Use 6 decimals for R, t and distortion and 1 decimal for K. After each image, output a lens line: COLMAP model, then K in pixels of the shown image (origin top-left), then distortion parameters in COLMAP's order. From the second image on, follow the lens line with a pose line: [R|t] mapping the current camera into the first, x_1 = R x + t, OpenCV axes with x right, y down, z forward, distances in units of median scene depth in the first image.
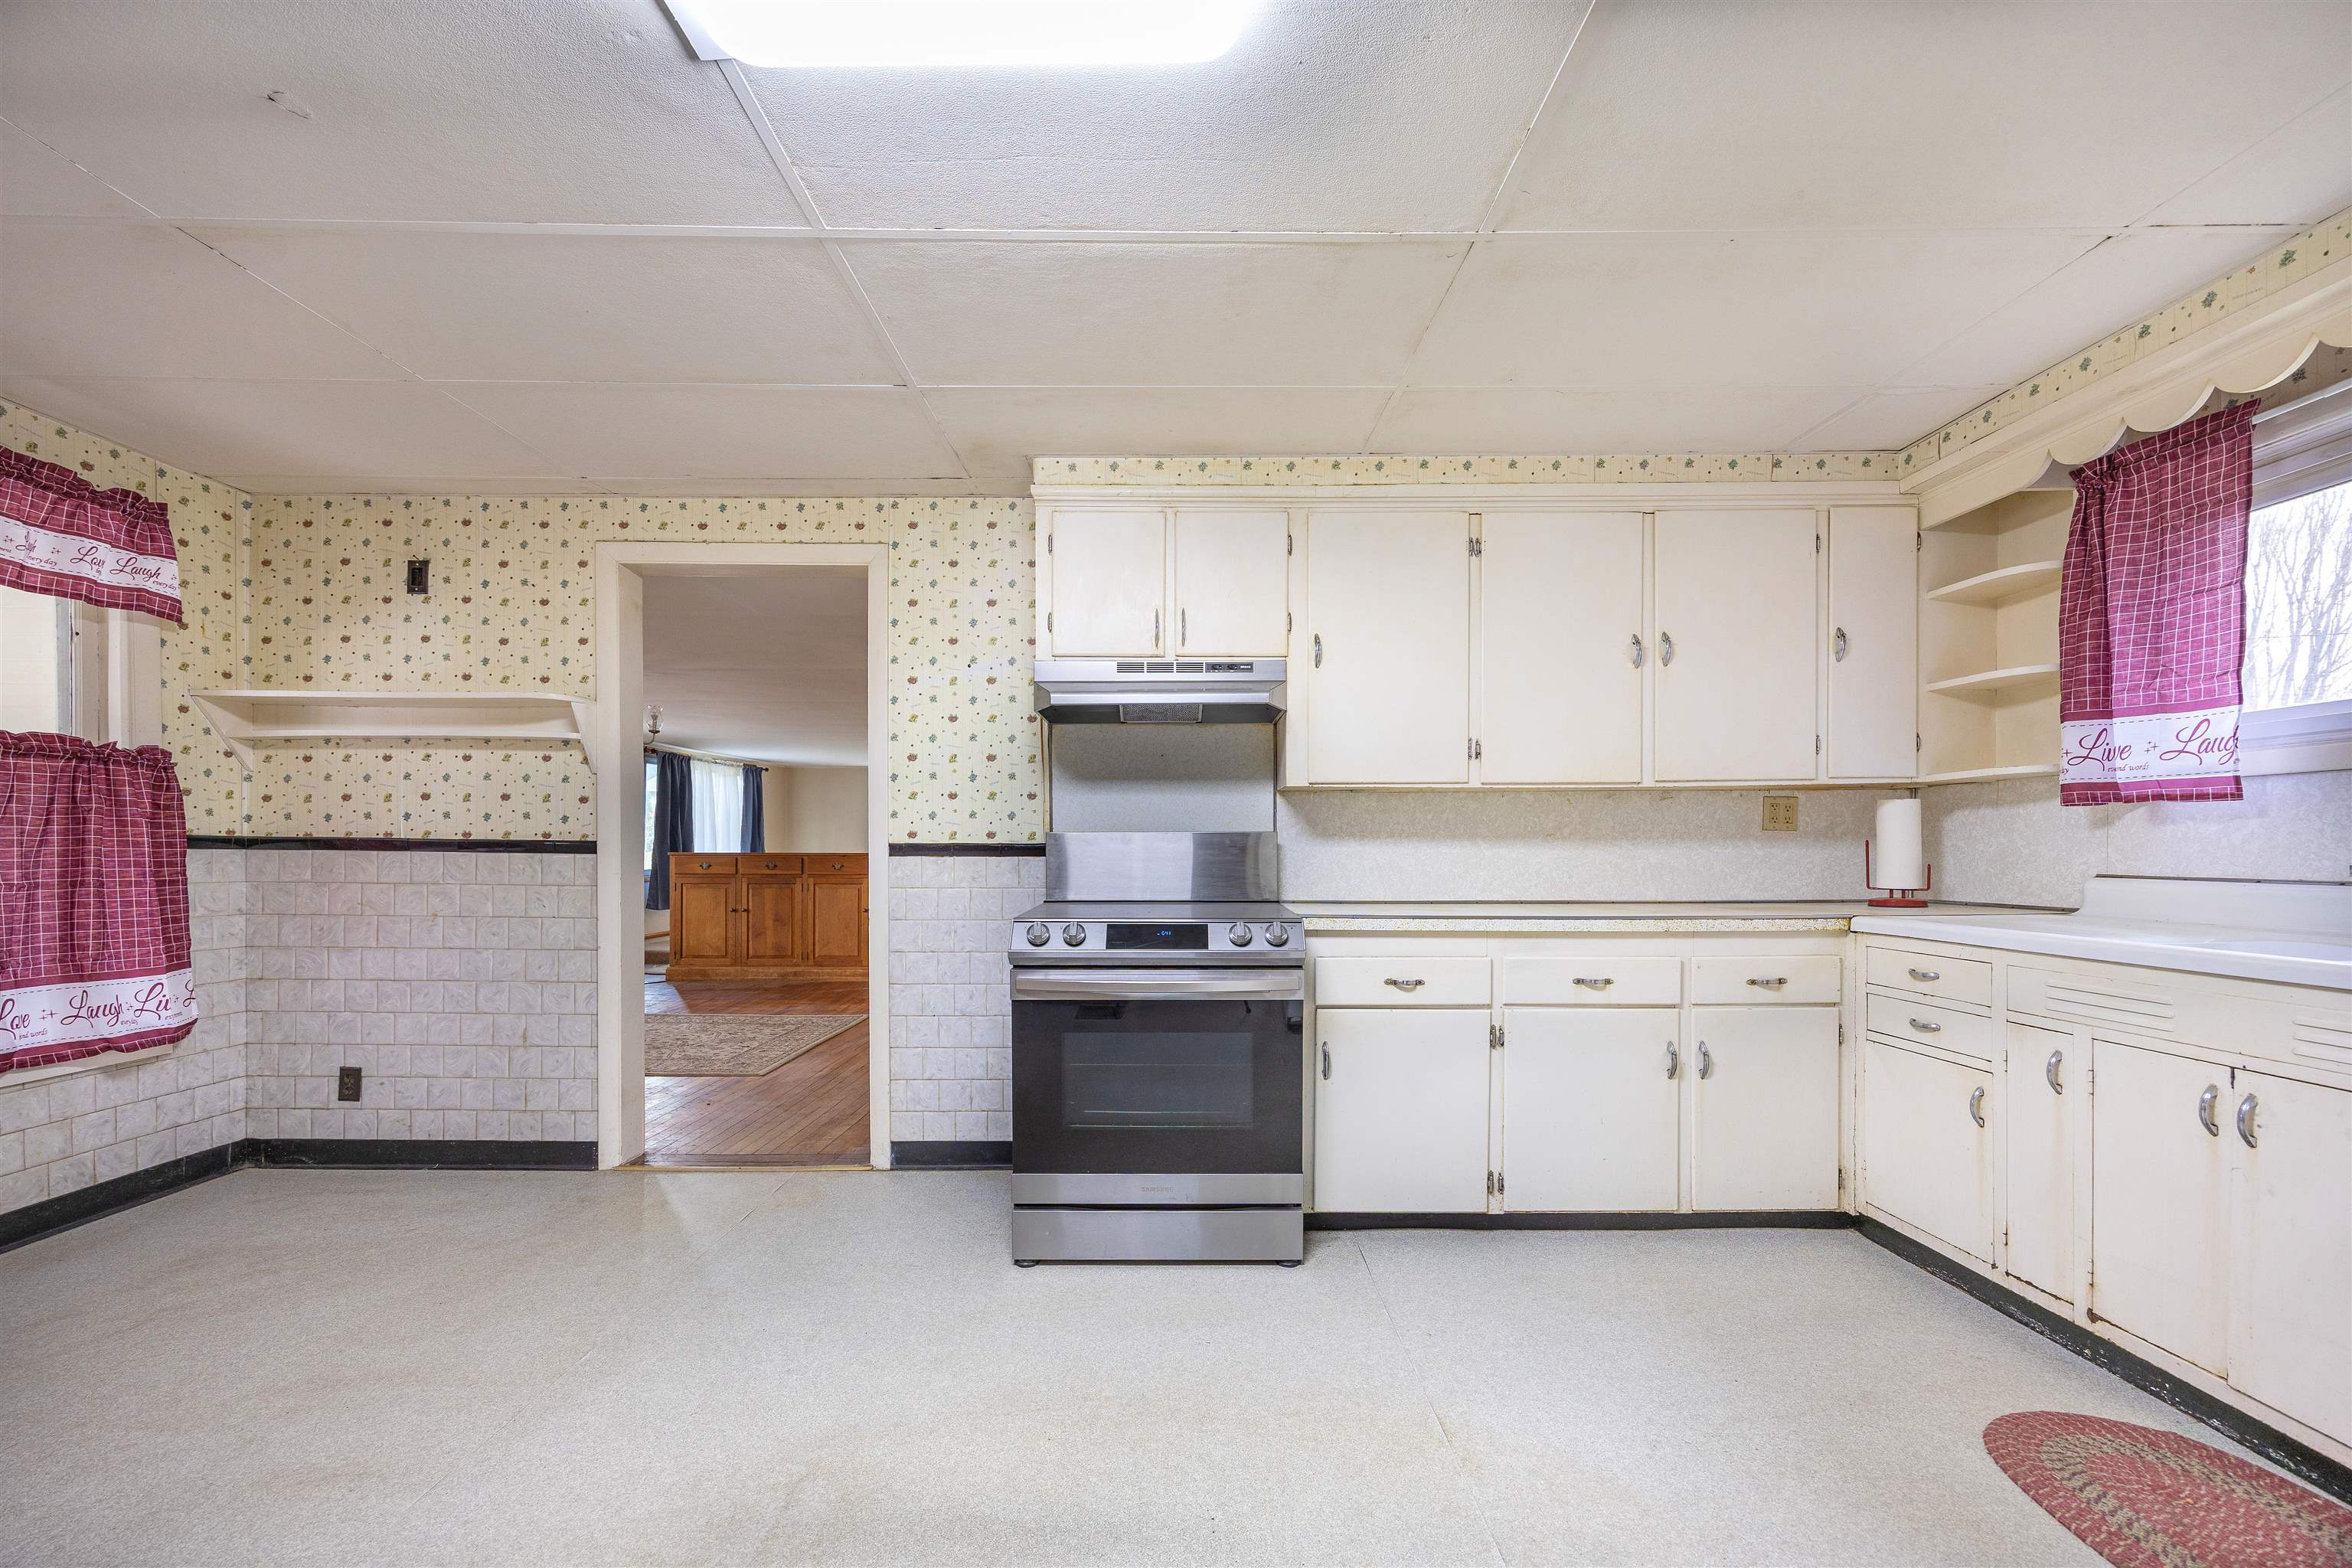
lens RADIAL K [[925.8, 0, 1166.4], [0, 925.8, 857.0], [0, 0, 1]] dist [-0.001138, -0.000052]
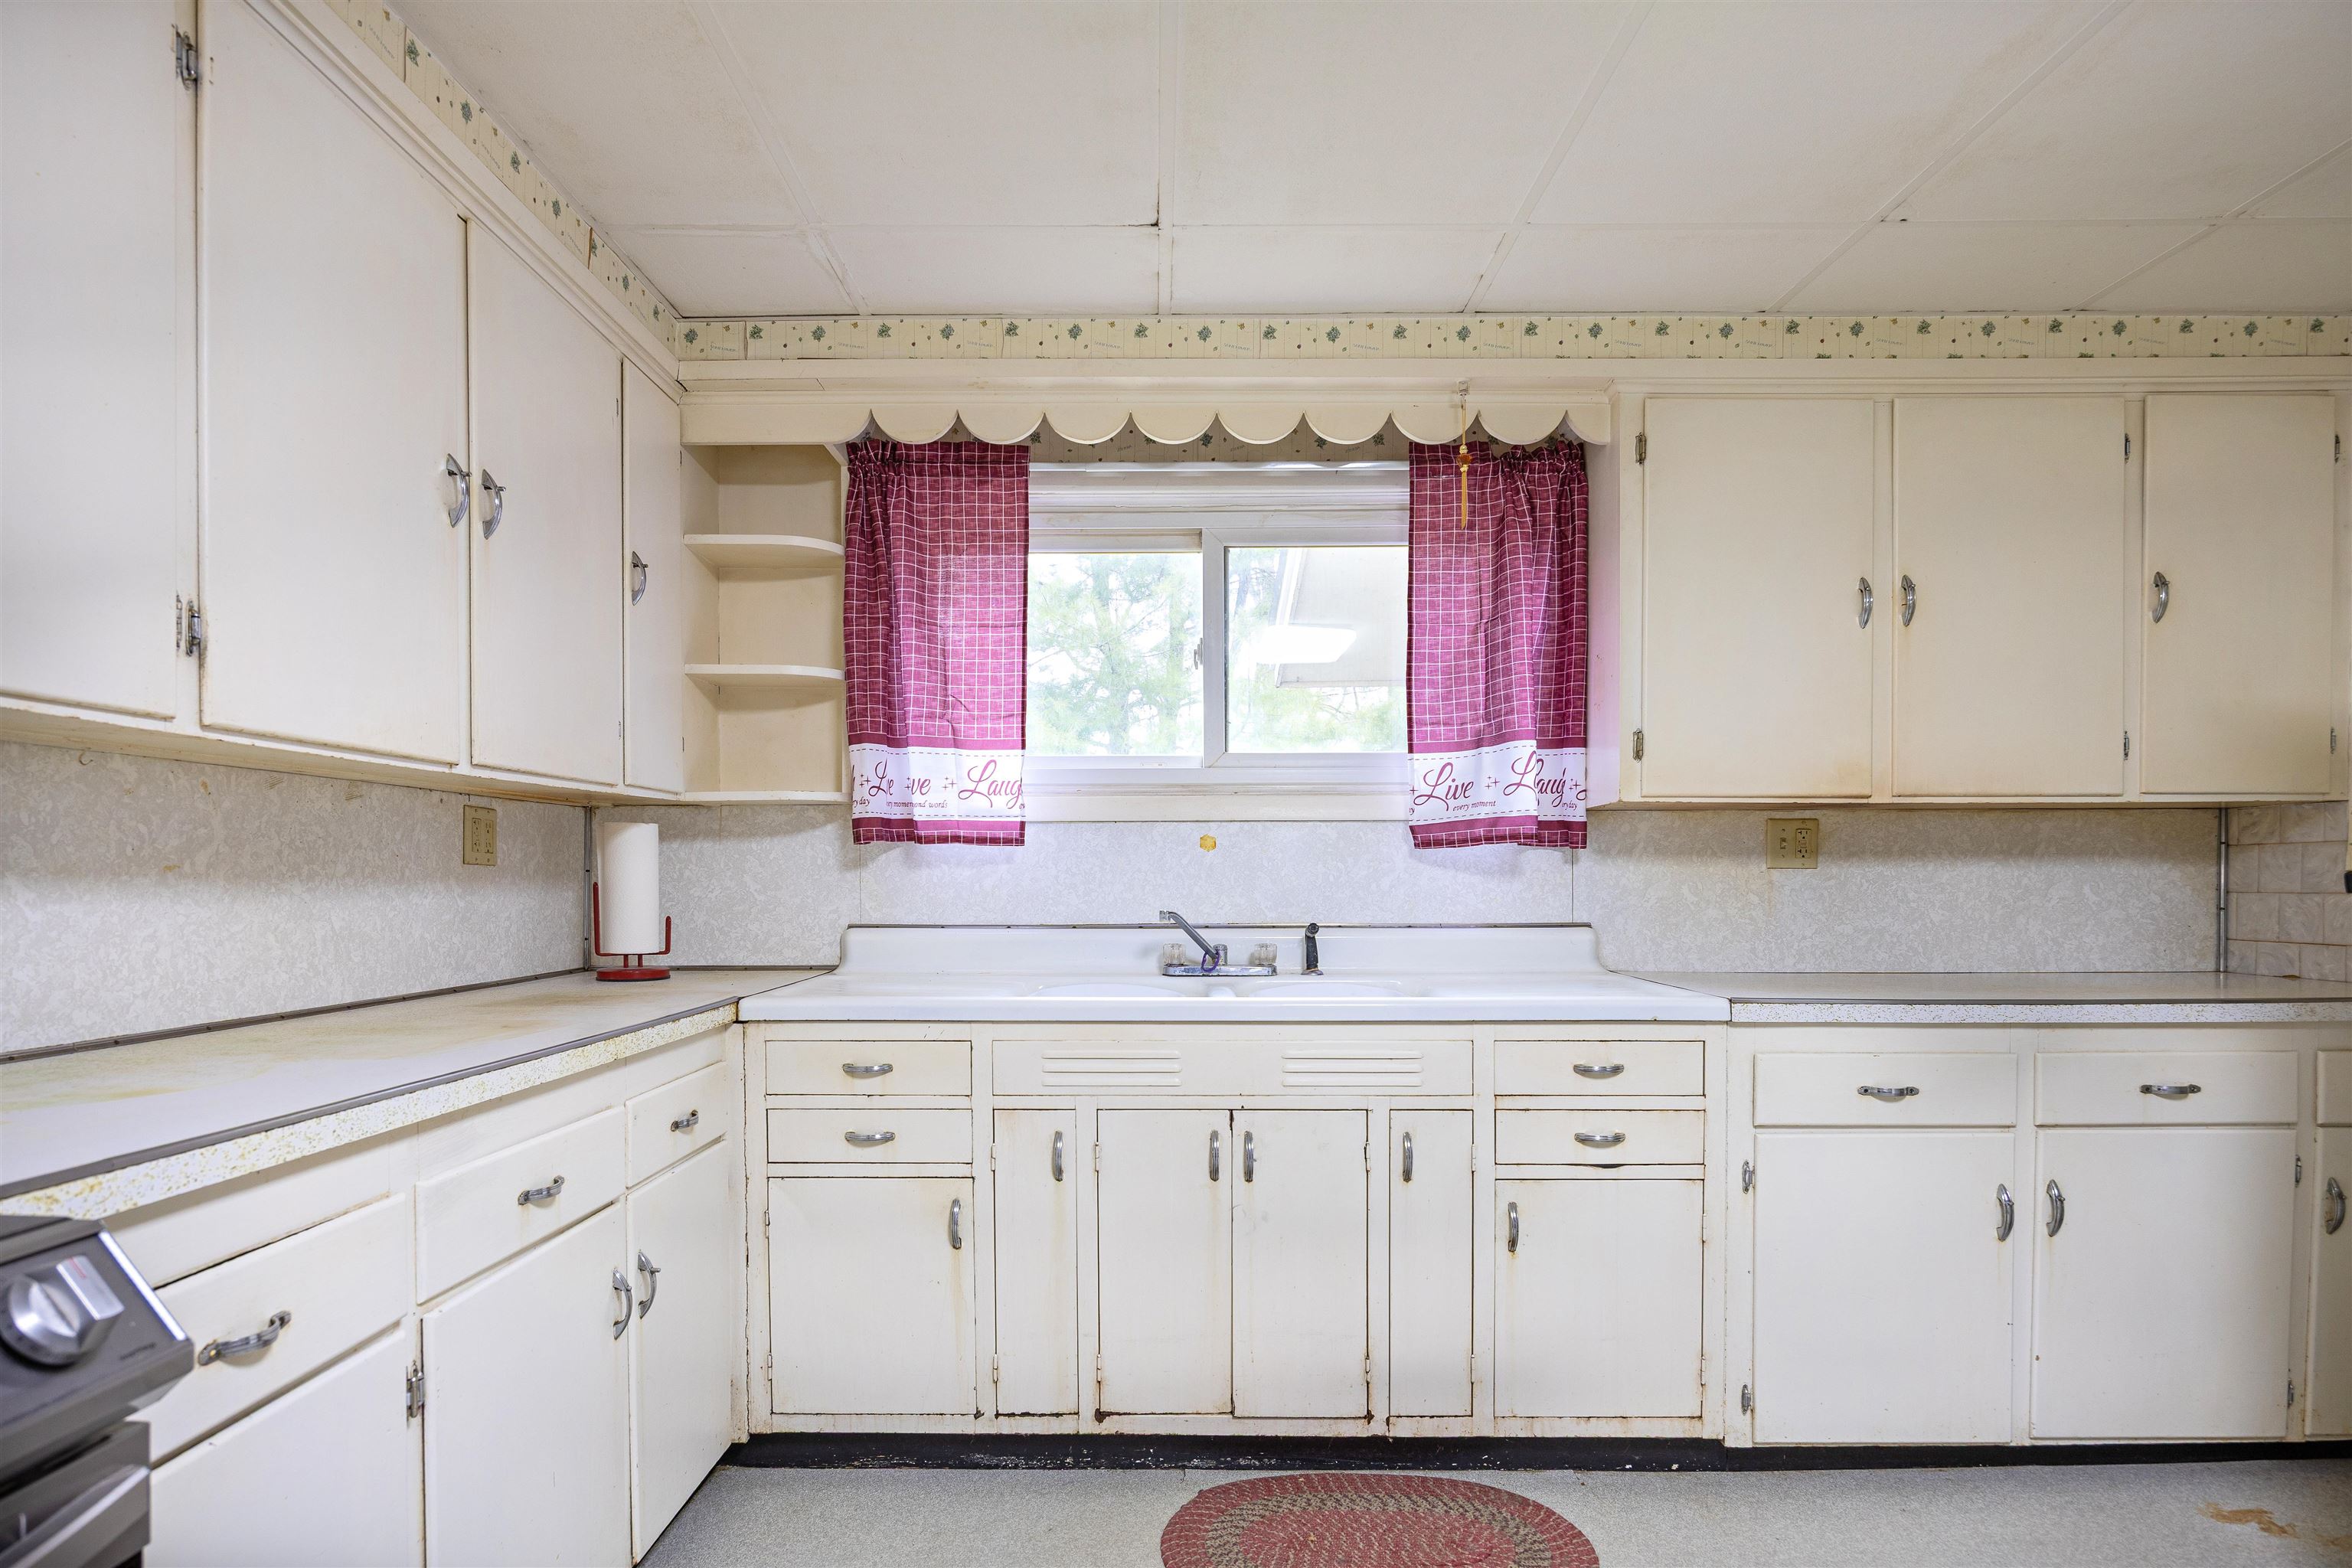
lens RADIAL K [[1260.1, 0, 1173.7], [0, 1260.1, 910.0], [0, 0, 1]] dist [-0.005962, -0.001012]
pose [[0.011099, -0.021123, 0.999715, -0.148524], [0.008444, 0.999743, 0.021030, -0.015117], [-0.999903, 0.008209, 0.011275, 0.631155]]
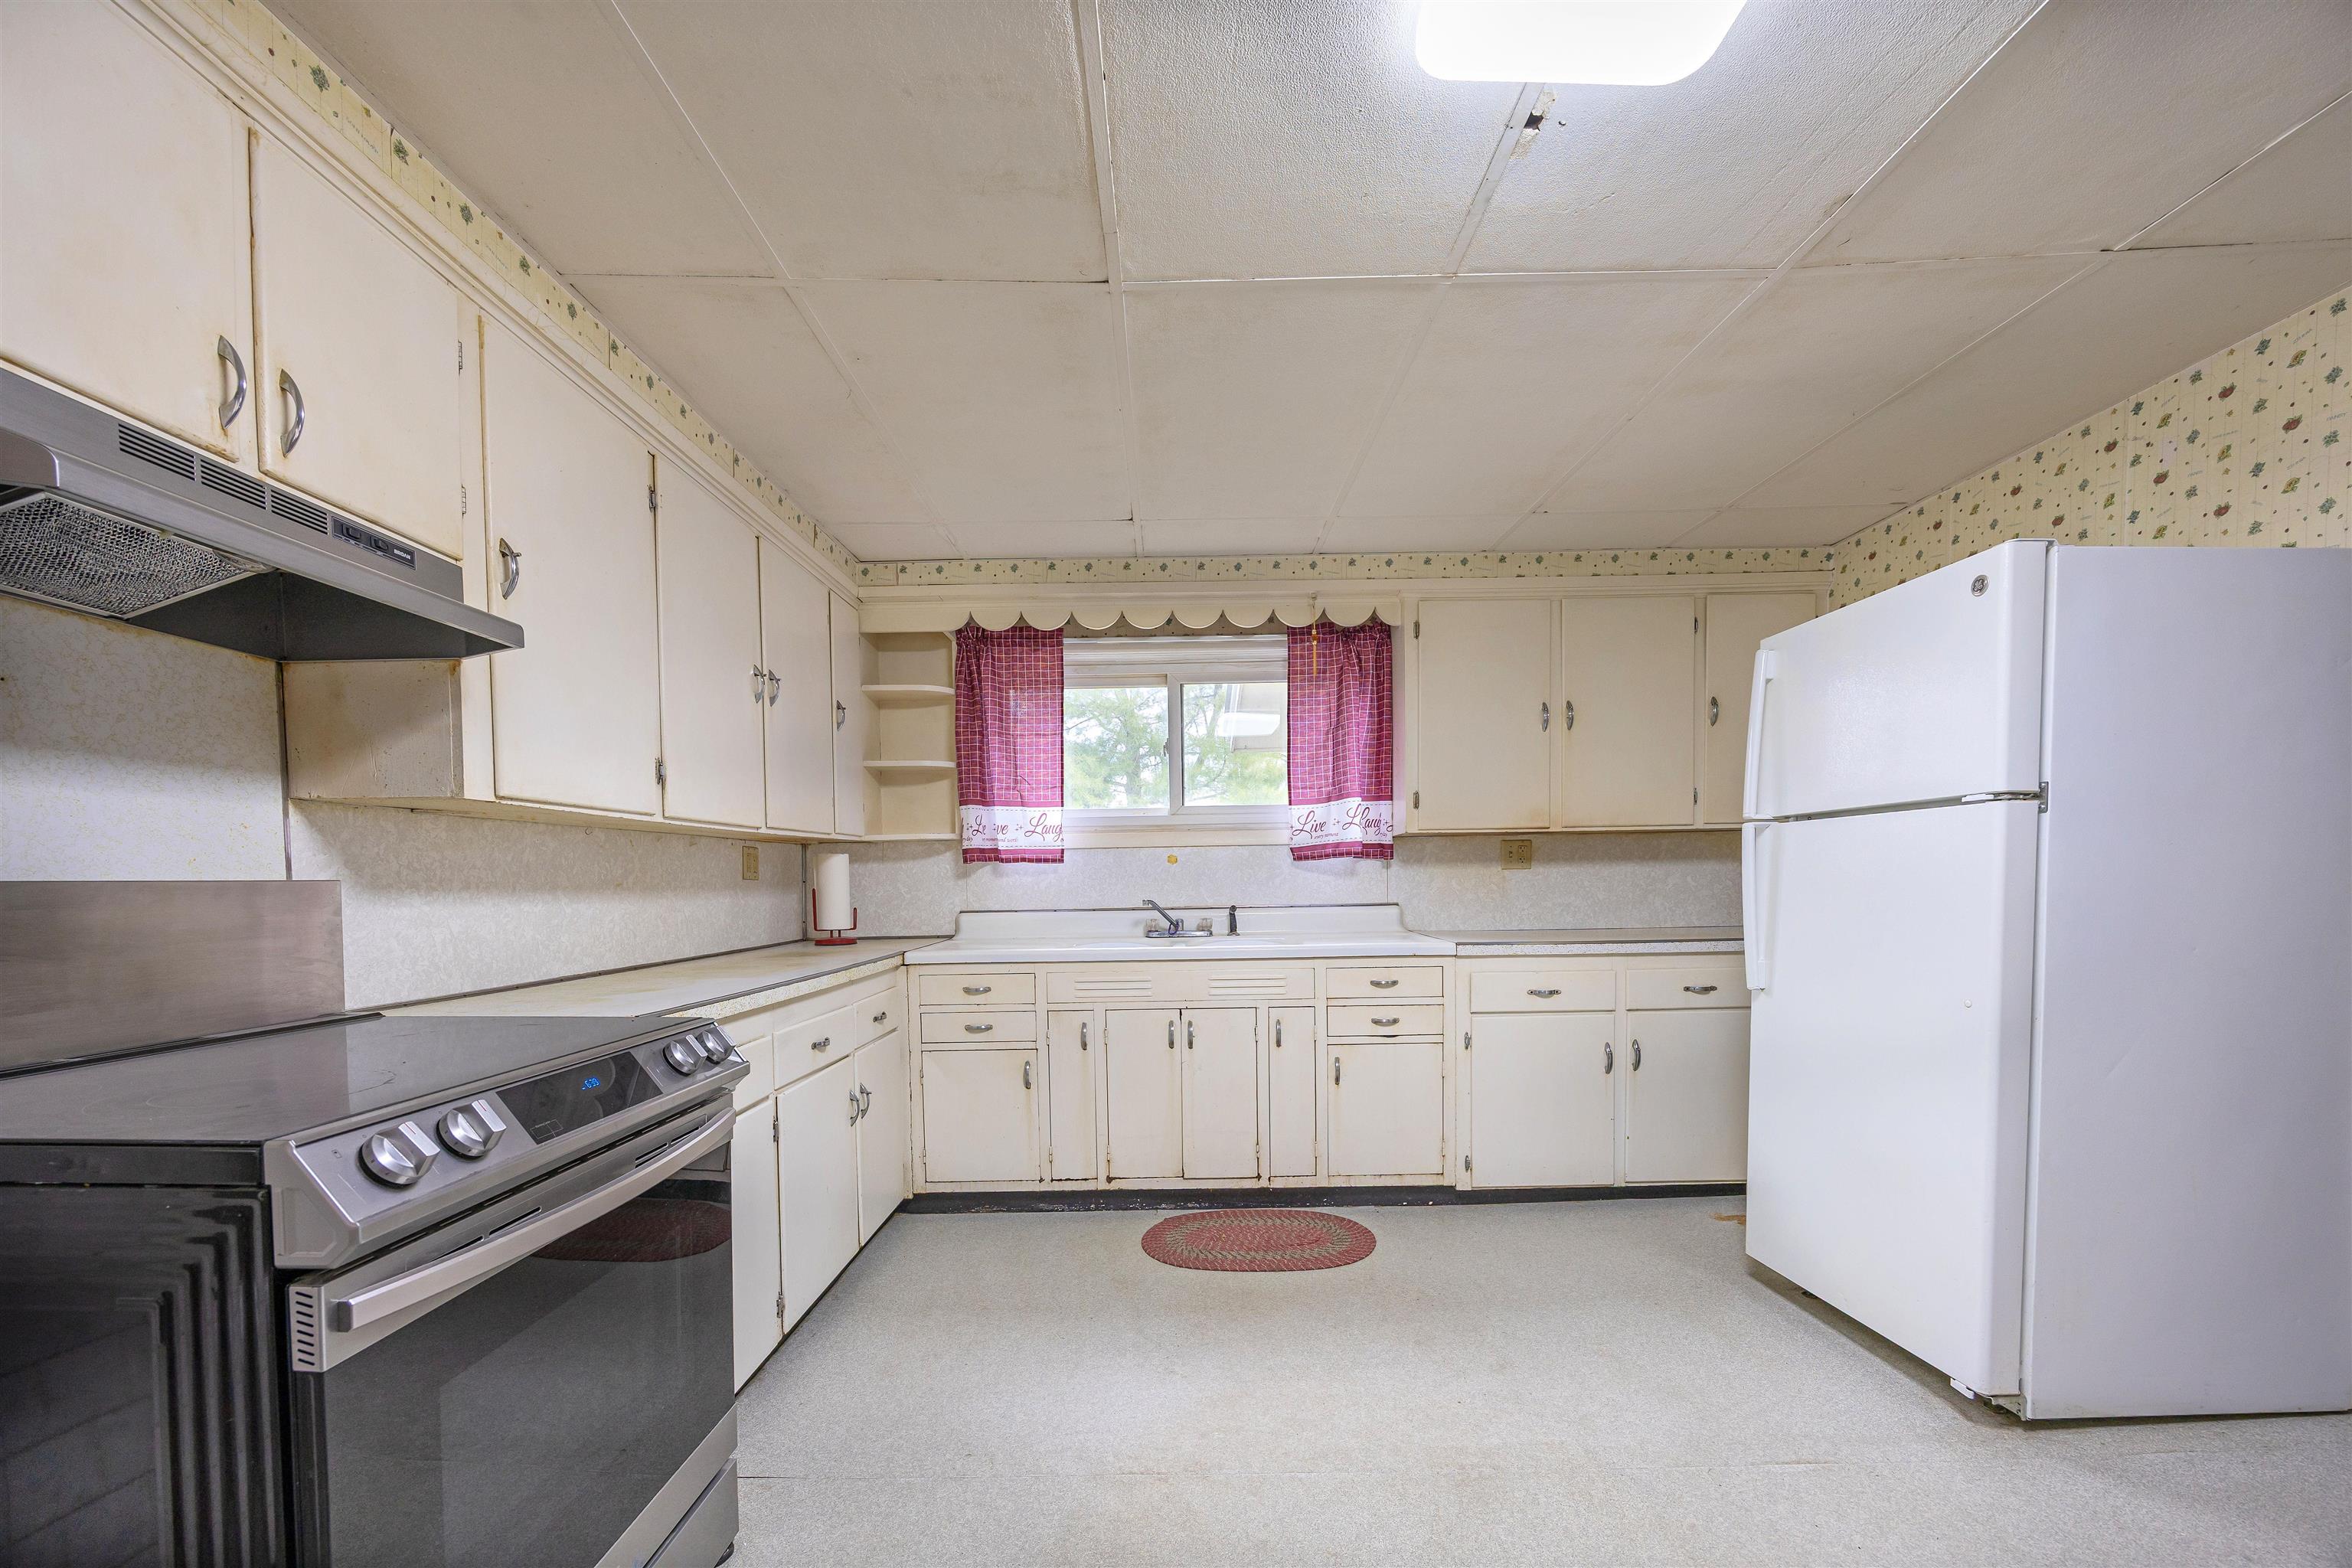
lens RADIAL K [[946.0, 0, 1216.7], [0, 946.0, 904.6], [0, 0, 1]] dist [-0.017444, 0.000142]
pose [[-0.022334, -0.024722, 0.999445, -0.447102], [0.023715, 0.999400, 0.025251, -0.017280], [-0.999469, 0.024266, -0.021735, 0.580952]]
